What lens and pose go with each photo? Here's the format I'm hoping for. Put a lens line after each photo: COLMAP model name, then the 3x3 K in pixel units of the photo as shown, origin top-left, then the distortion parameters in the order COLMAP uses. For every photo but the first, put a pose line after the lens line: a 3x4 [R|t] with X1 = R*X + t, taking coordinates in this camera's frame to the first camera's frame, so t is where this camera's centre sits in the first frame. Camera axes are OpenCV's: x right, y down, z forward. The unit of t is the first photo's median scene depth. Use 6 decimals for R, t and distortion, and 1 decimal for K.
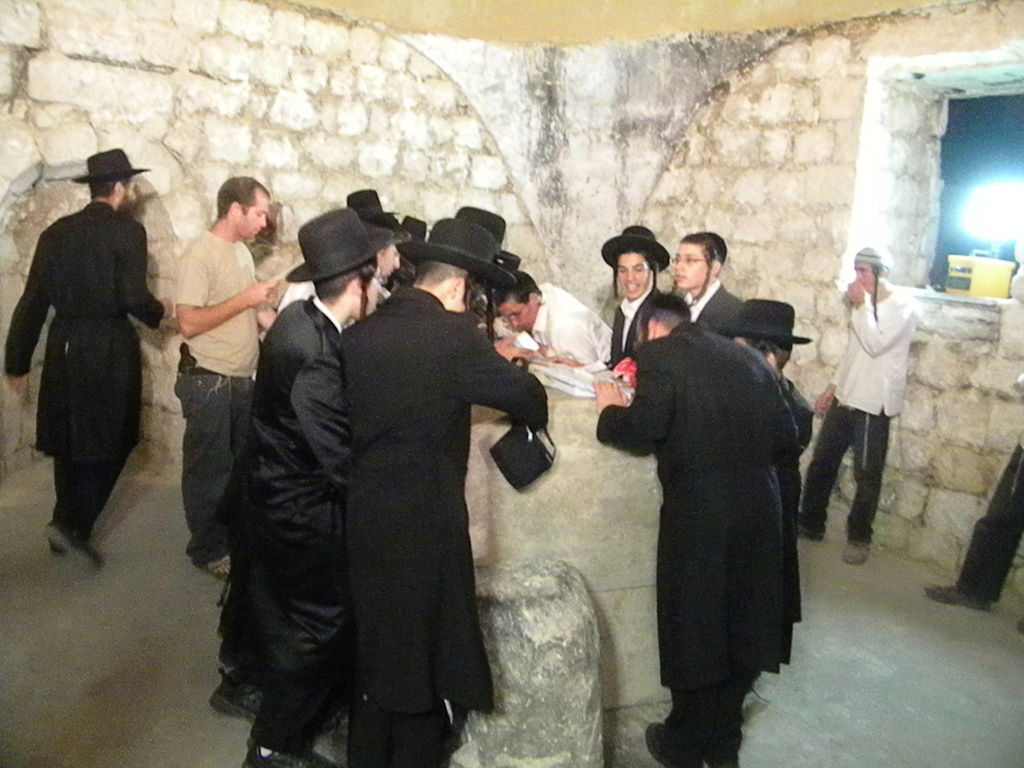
lens RADIAL K [[863.2, 0, 505.1], [0, 863.2, 352.7], [0, 0, 1]] dist [-0.192870, 0.177480]
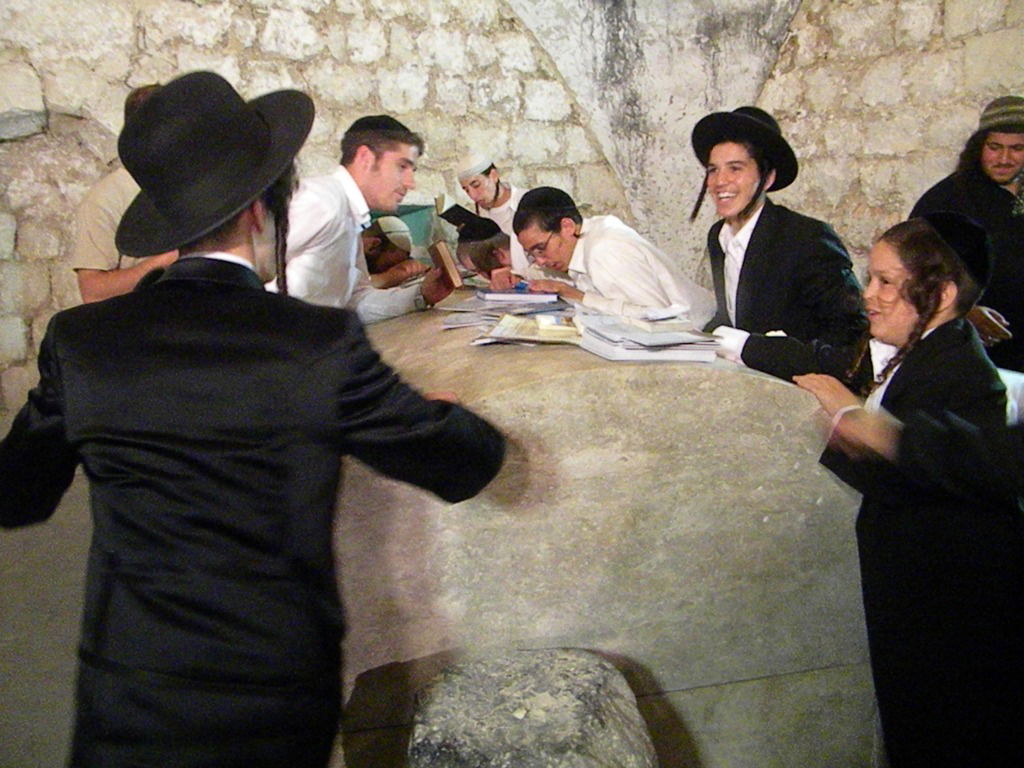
lens RADIAL K [[863.2, 0, 505.1], [0, 863.2, 352.7], [0, 0, 1]] dist [-0.192870, 0.177480]
pose [[0.988980, -0.052955, -0.138256, 0.043612], [0.055243, 0.998391, 0.012762, 0.016751], [0.137358, -0.020259, 0.990314, 0.210529]]
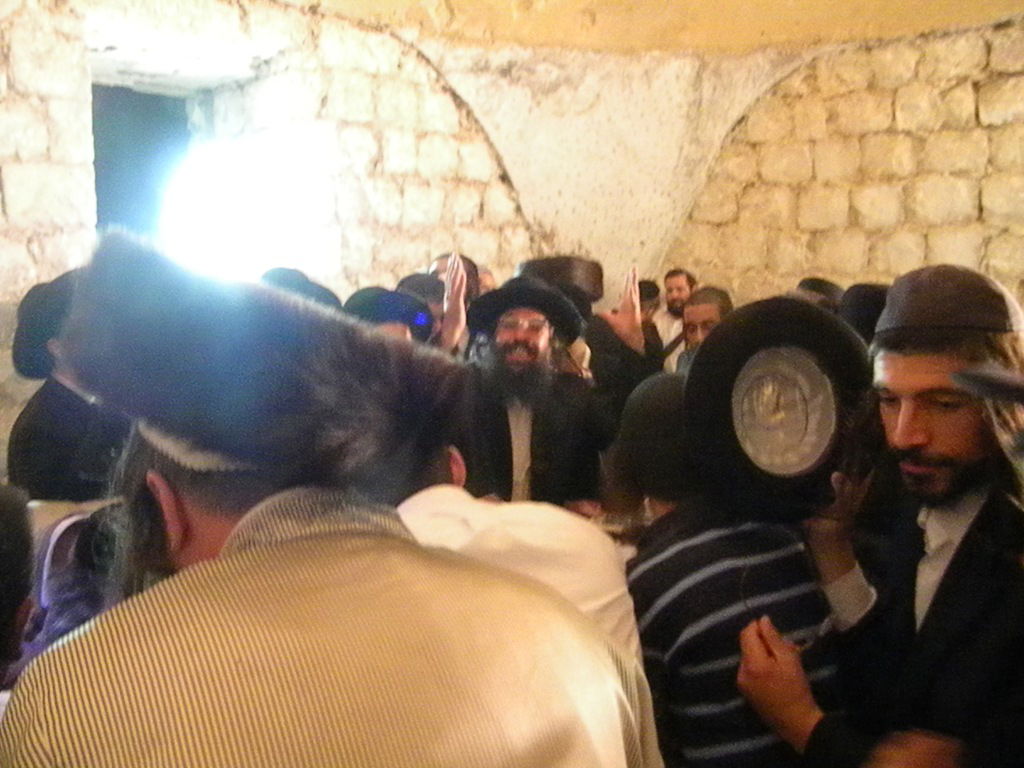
lens RADIAL K [[863.2, 0, 505.1], [0, 863.2, 352.7], [0, 0, 1]] dist [-0.192870, 0.177480]
pose [[-0.199833, -0.182172, 0.962746, -0.296753], [0.133756, 0.968295, 0.210985, -0.148376], [-0.970657, 0.170935, -0.169131, 0.687154]]
